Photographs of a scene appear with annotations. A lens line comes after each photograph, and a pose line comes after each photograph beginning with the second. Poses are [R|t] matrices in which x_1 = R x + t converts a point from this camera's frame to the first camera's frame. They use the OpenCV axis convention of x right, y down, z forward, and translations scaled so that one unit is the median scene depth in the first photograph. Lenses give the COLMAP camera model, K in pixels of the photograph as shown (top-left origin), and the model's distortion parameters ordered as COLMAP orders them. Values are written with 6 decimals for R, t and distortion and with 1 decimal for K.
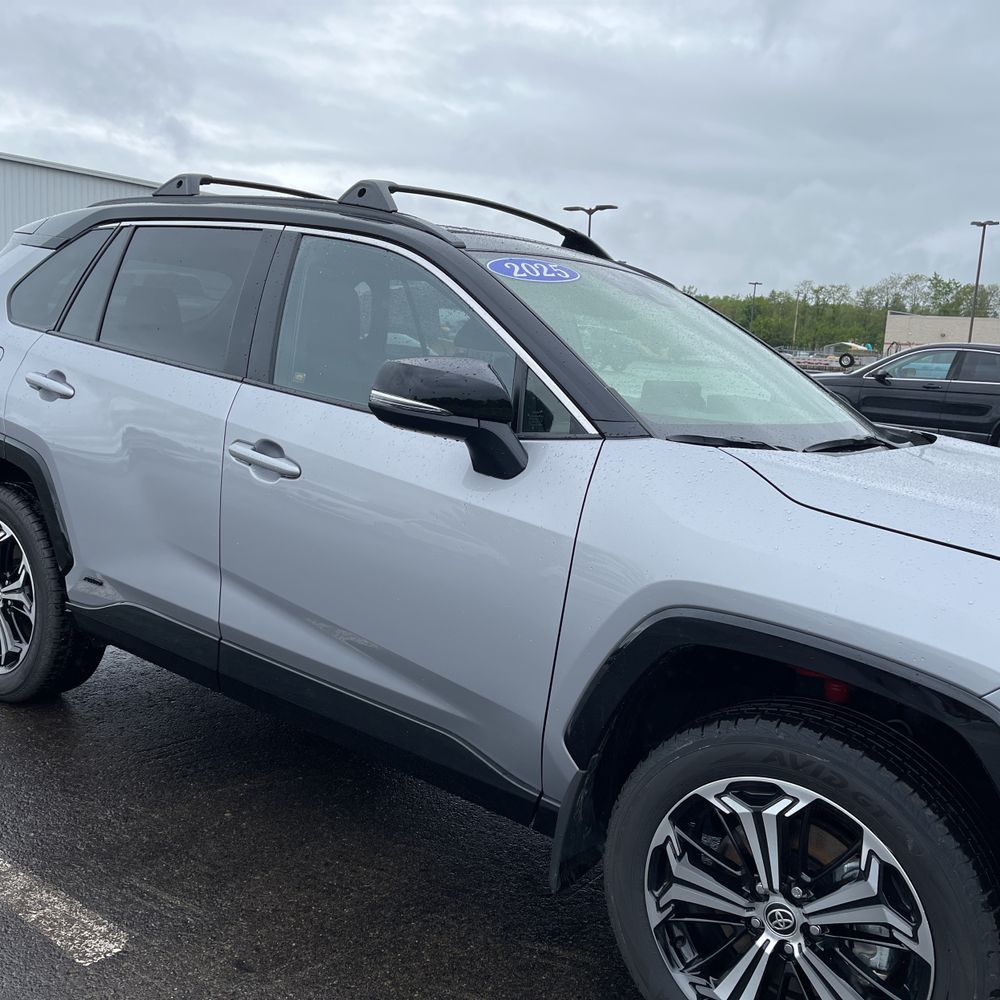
lens RADIAL K [[992.0, 0, 517.7], [0, 992.0, 502.0], [0, 0, 1]] dist [0.030481, 0.000000]
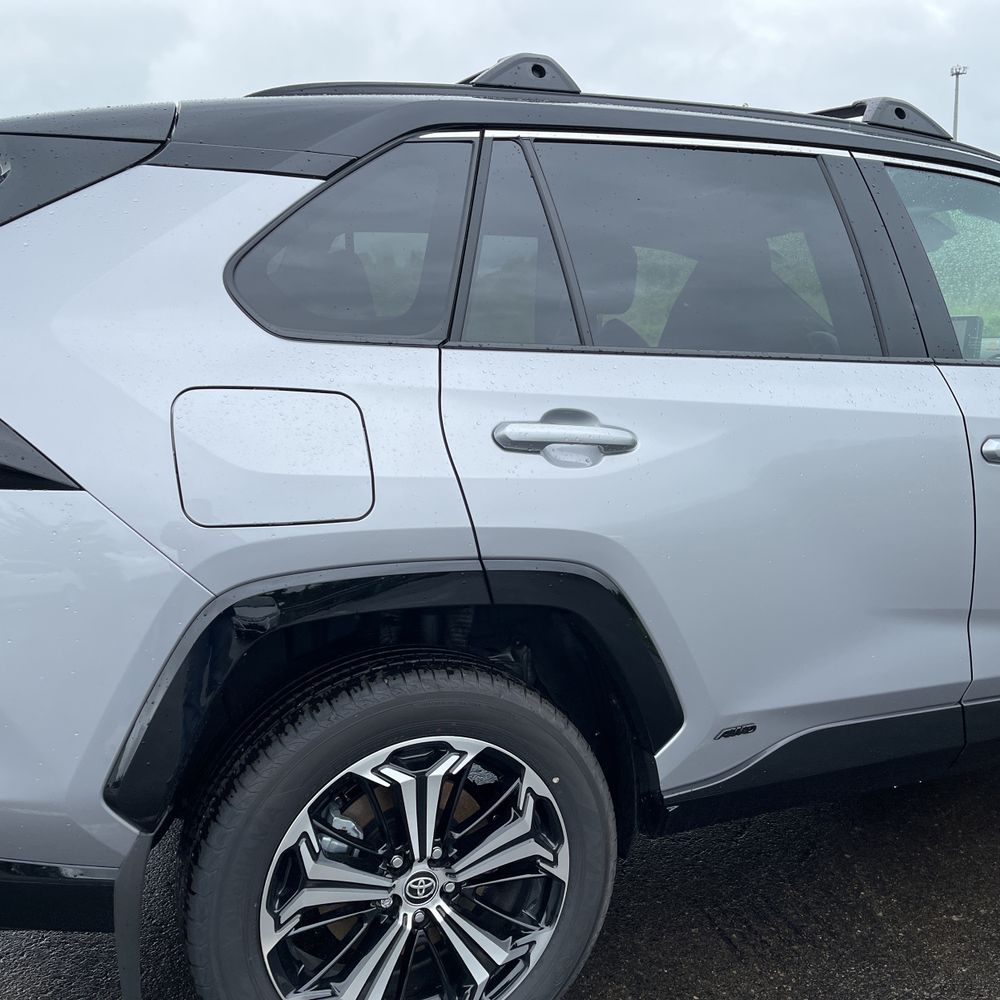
lens RADIAL K [[992.0, 0, 475.5], [0, 992.0, 497.0], [0, 0, 1]] dist [0.030481, 0.000000]
pose [[0.539096, -0.234724, 0.808876, -1.099575], [0.203368, 0.968241, 0.145430, -0.204556], [-0.817323, 0.086099, 0.569710, 0.874466]]
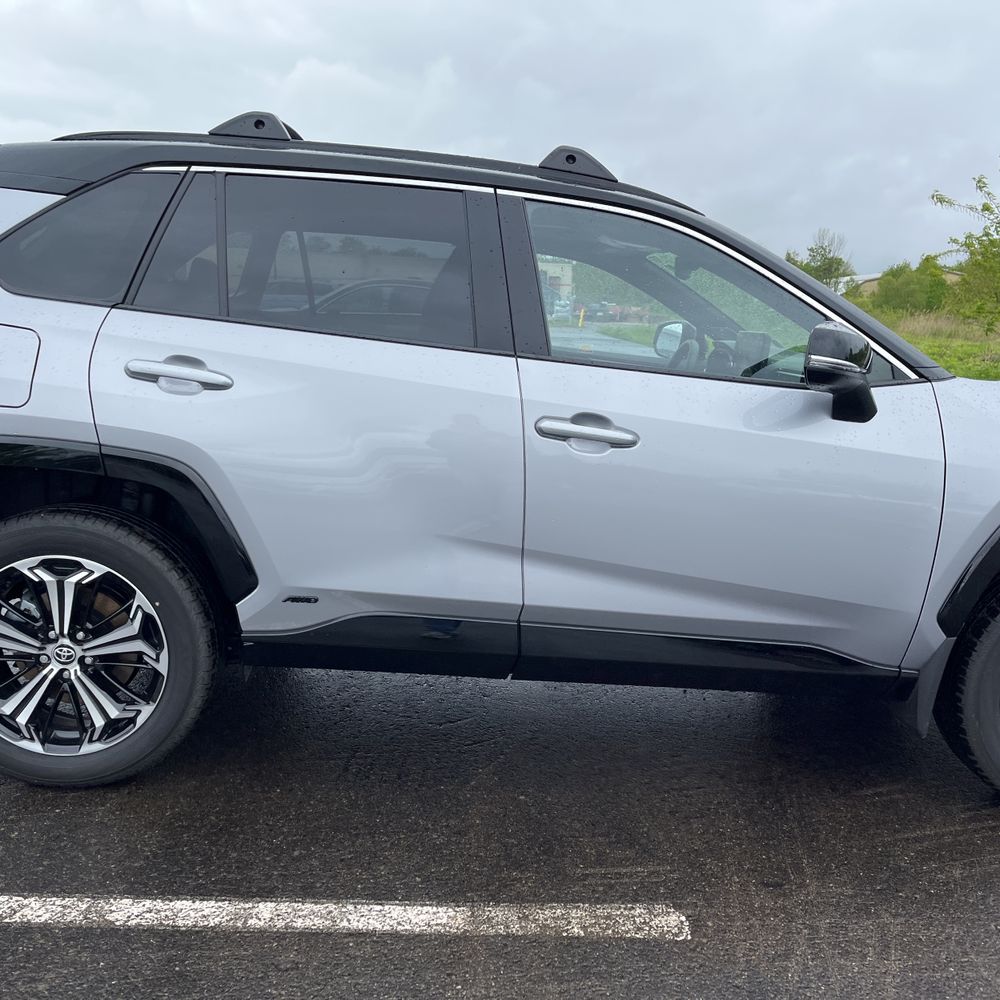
lens RADIAL K [[992.0, 0, 490.5], [0, 992.0, 494.9], [0, 0, 1]] dist [0.030481, 0.000000]
pose [[0.786784, -0.148768, 0.599032, -0.901098], [0.110938, 0.988798, 0.099856, -0.087234], [-0.607177, -0.012109, 0.794475, 0.254421]]
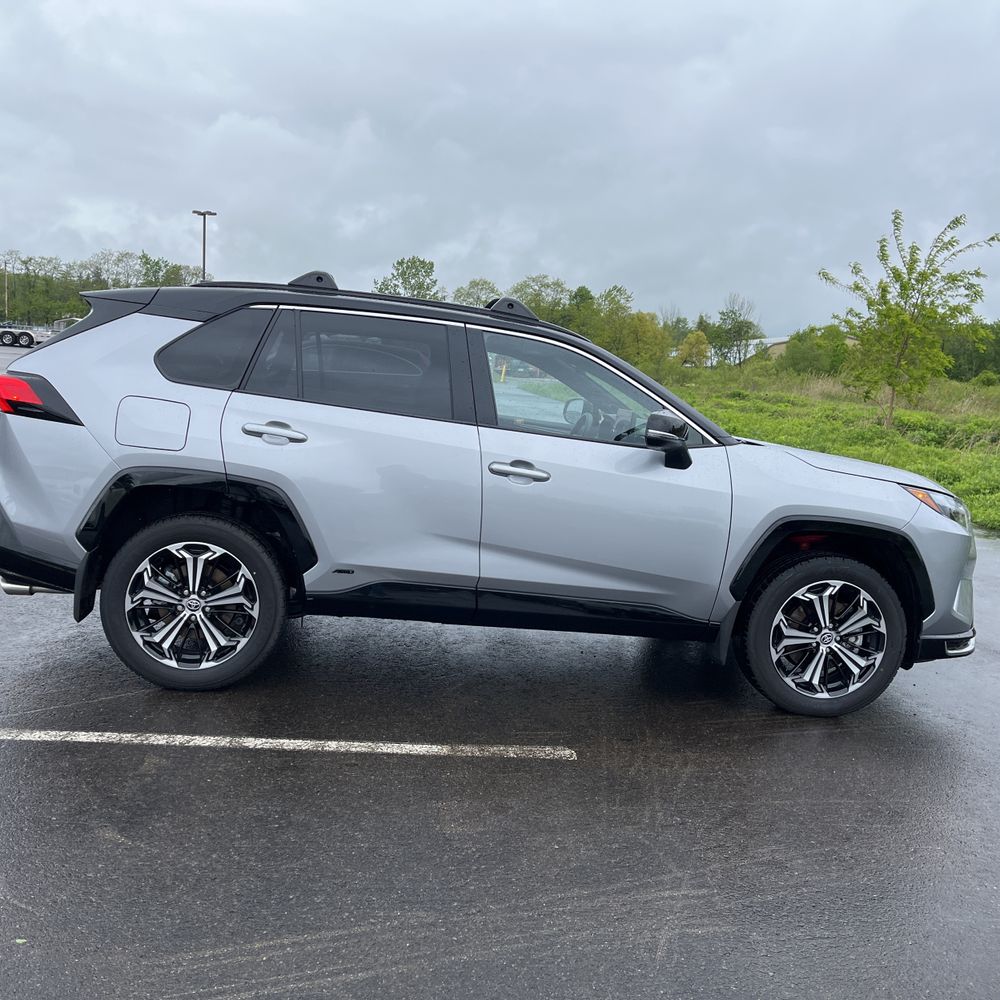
lens RADIAL K [[992.0, 0, 476.4], [0, 992.0, 475.7], [0, 0, 1]] dist [0.030481, 0.000000]
pose [[0.746291, -0.092831, 0.659114, -1.345702], [0.091447, 0.995137, 0.036614, -0.099587], [-0.659308, 0.032950, 0.751151, -0.189039]]
